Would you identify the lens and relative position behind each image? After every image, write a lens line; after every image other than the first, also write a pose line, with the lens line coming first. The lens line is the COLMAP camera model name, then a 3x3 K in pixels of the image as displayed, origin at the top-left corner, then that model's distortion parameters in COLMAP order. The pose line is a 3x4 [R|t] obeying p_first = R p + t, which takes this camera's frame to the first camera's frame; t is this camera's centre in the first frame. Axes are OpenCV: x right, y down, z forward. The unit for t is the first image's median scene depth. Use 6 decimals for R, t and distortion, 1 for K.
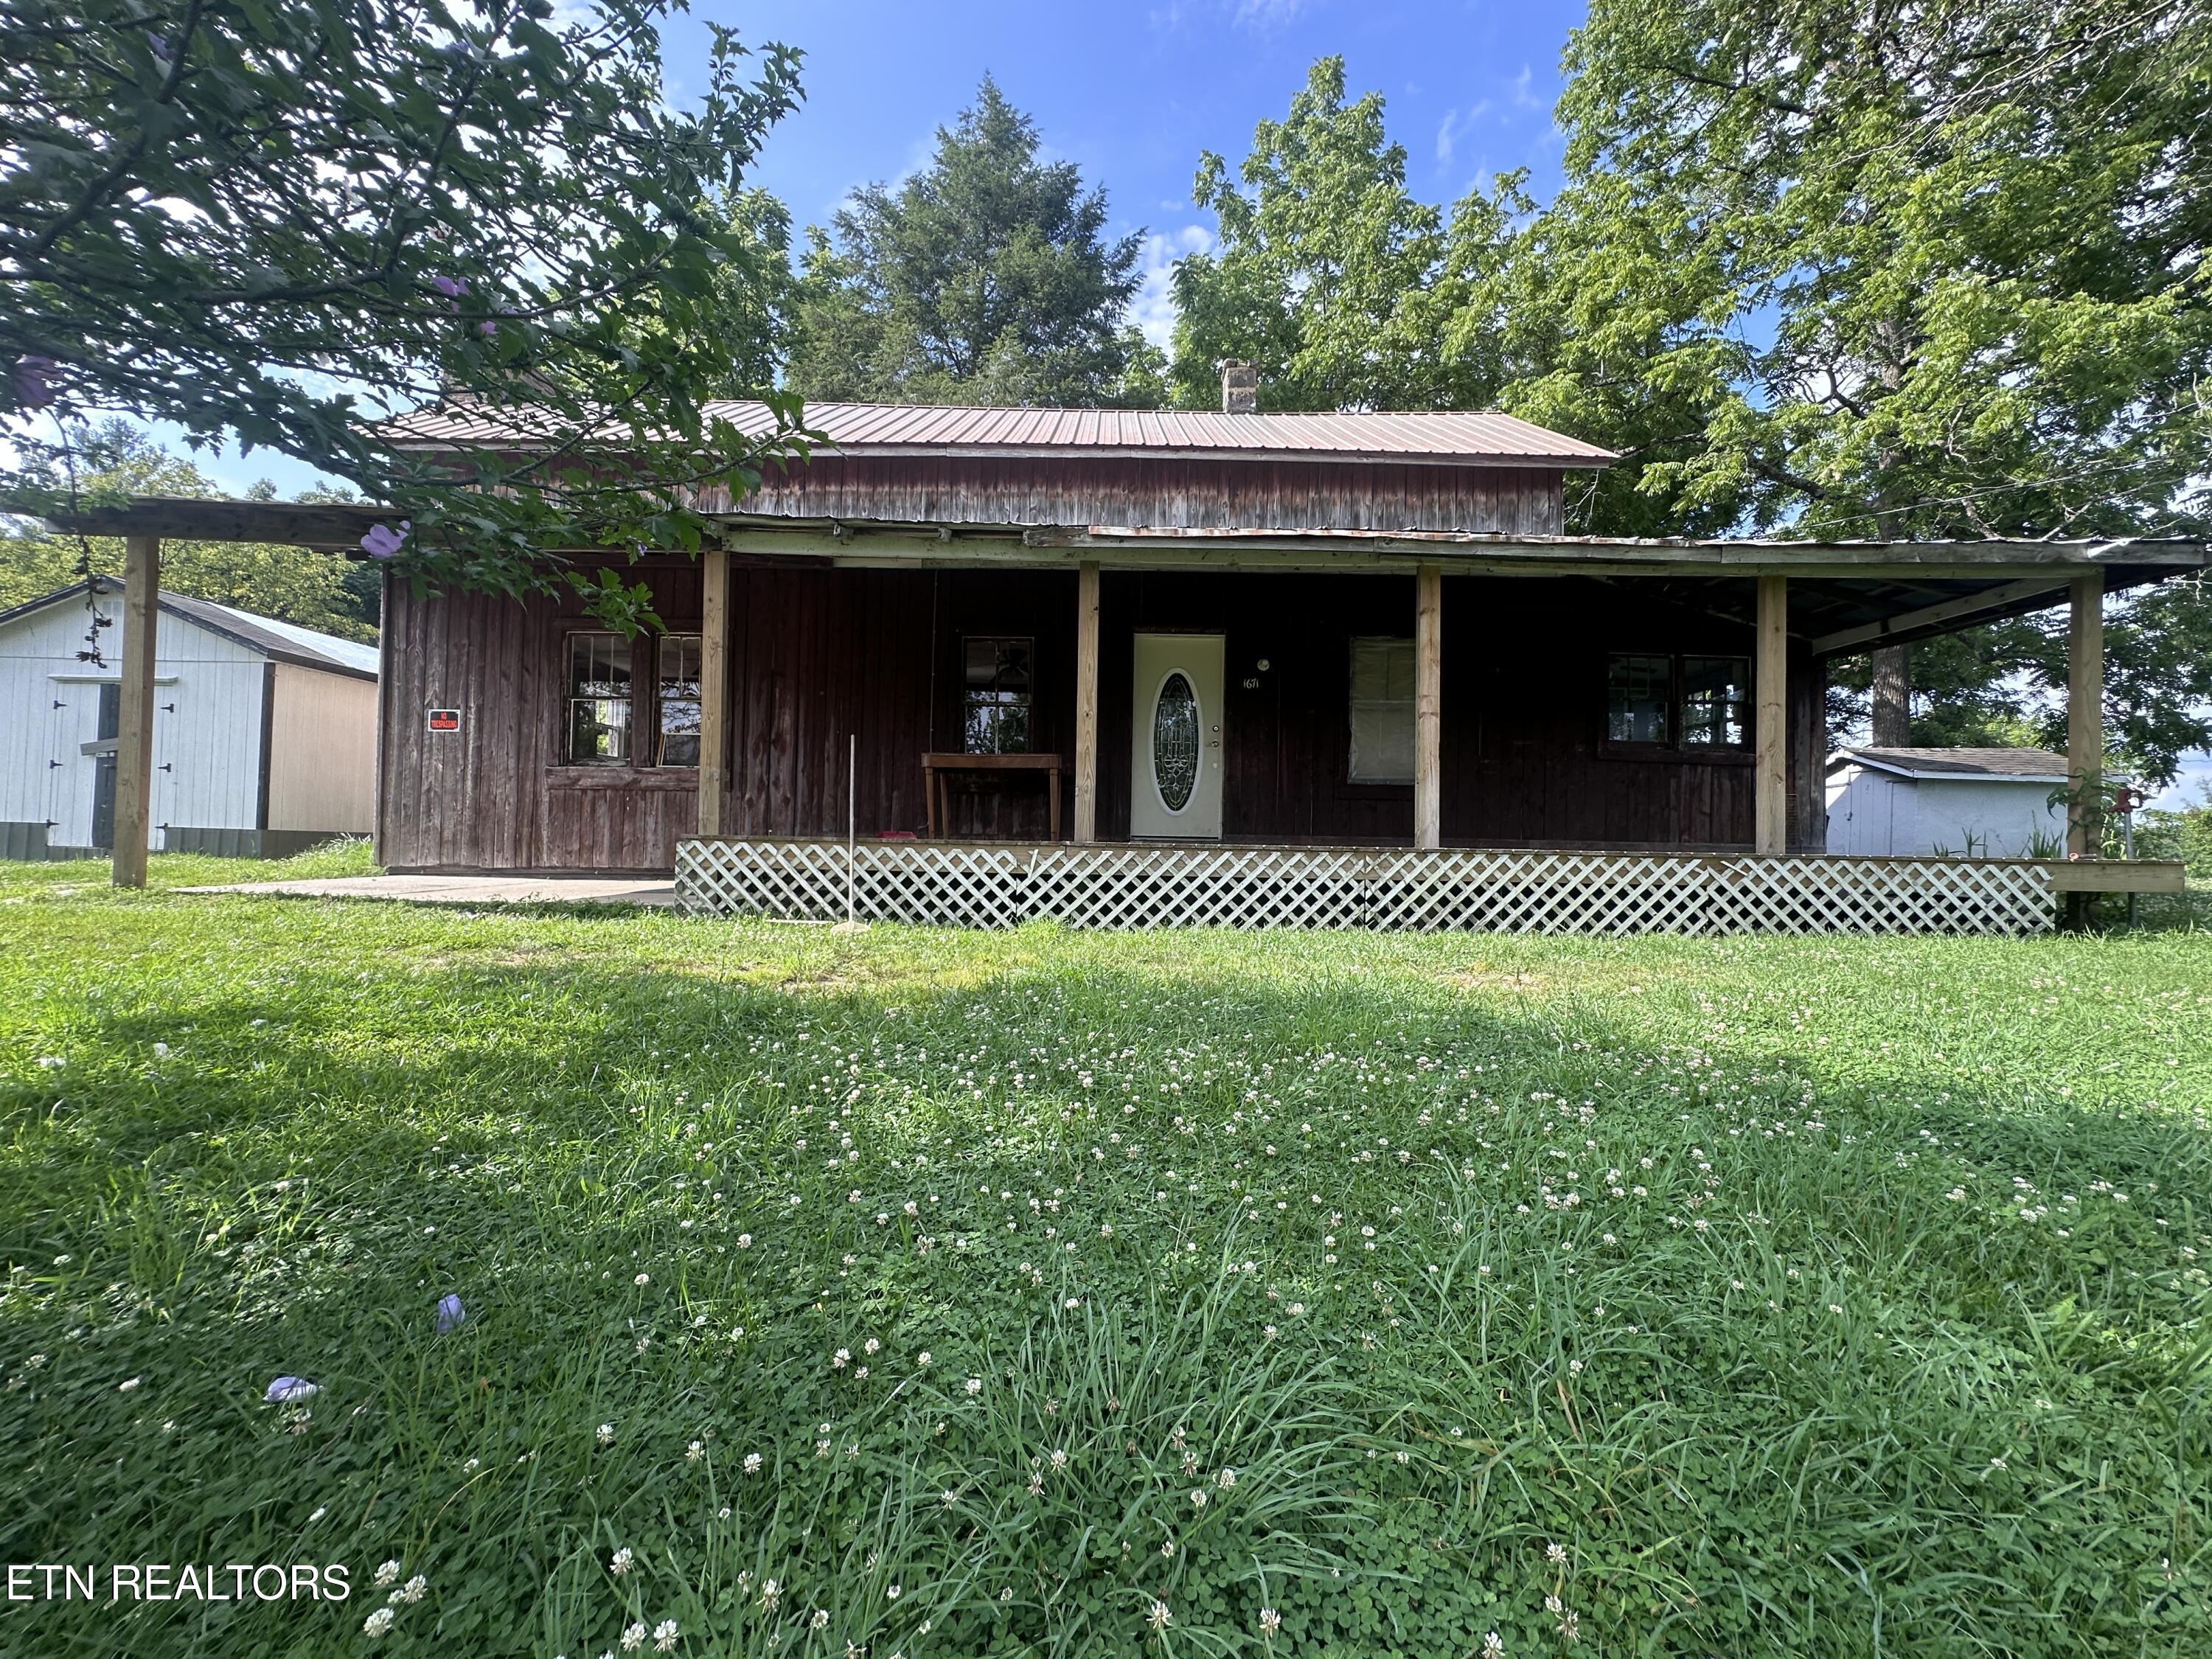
lens RADIAL K [[891.4, 0, 1108.2], [0, 891.4, 836.9], [0, 0, 1]] dist [0.001382, -0.000140]
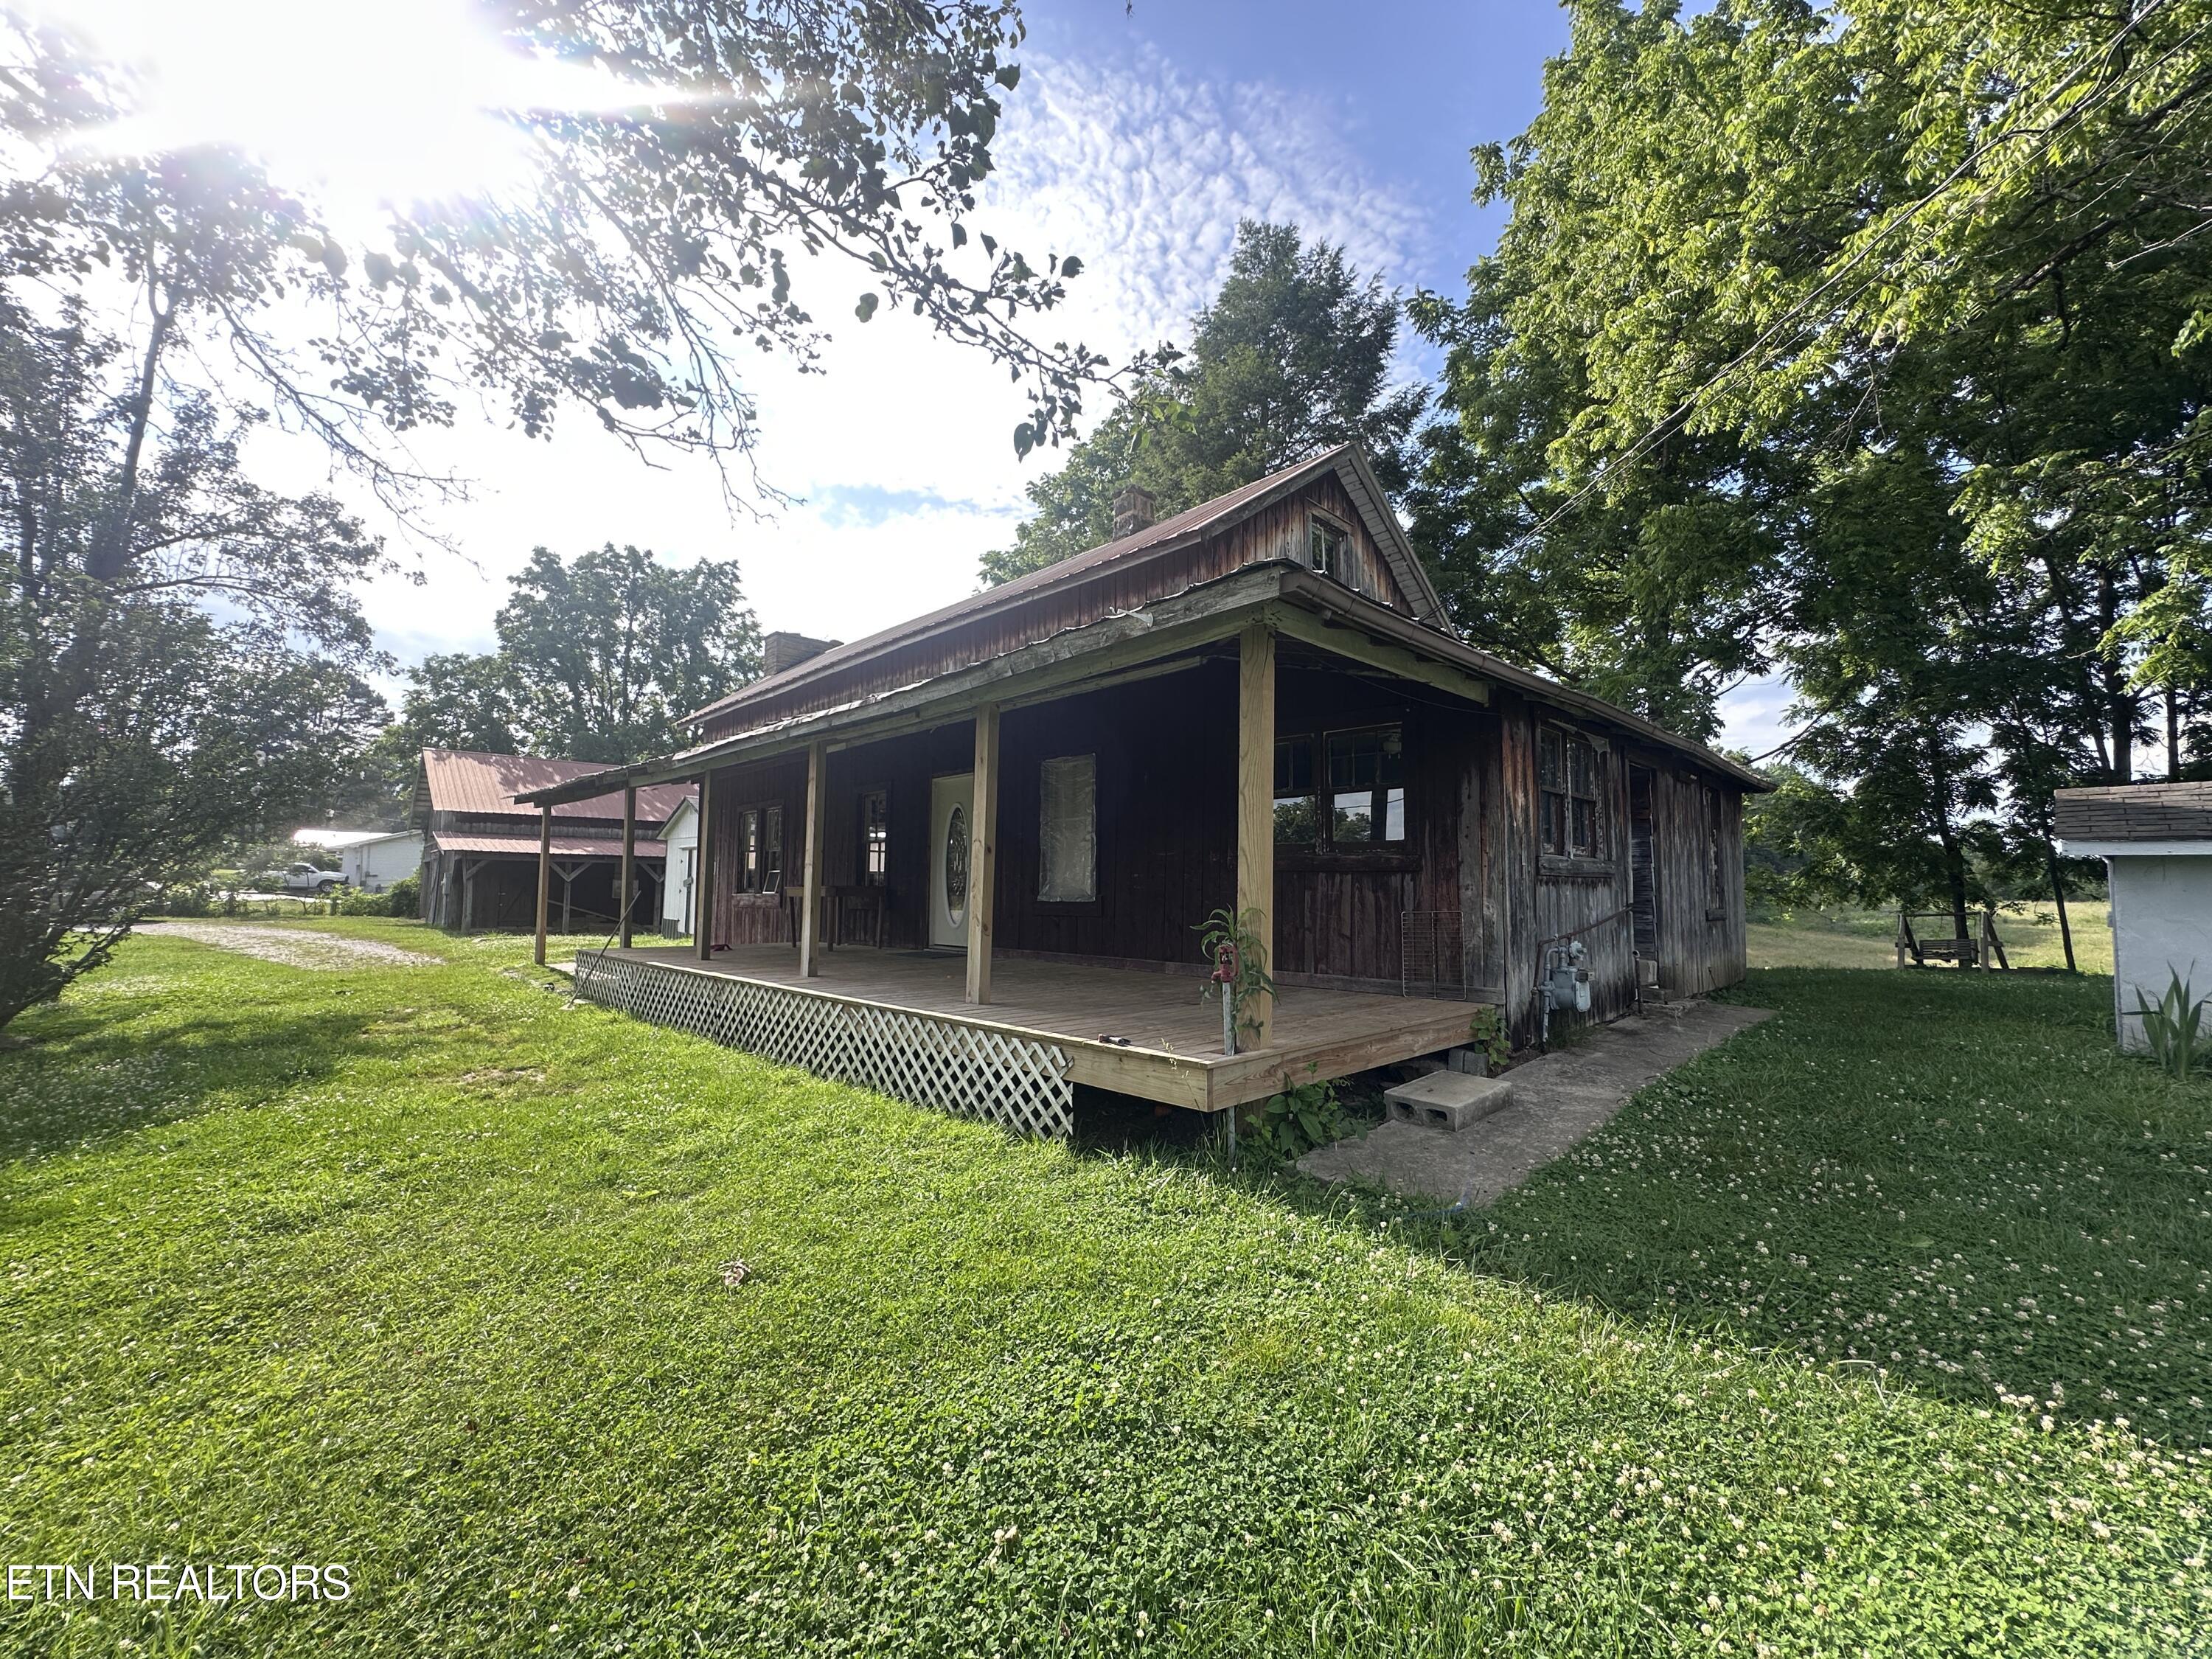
lens RADIAL K [[891.4, 0, 1103.0], [0, 891.4, 822.5], [0, 0, 1]] dist [0.001382, -0.000140]
pose [[0.706461, -0.065419, -0.704722, 1.625570], [0.009122, 0.996478, -0.083357, -0.096722], [0.707693, 0.052460, 0.704570, 0.473815]]
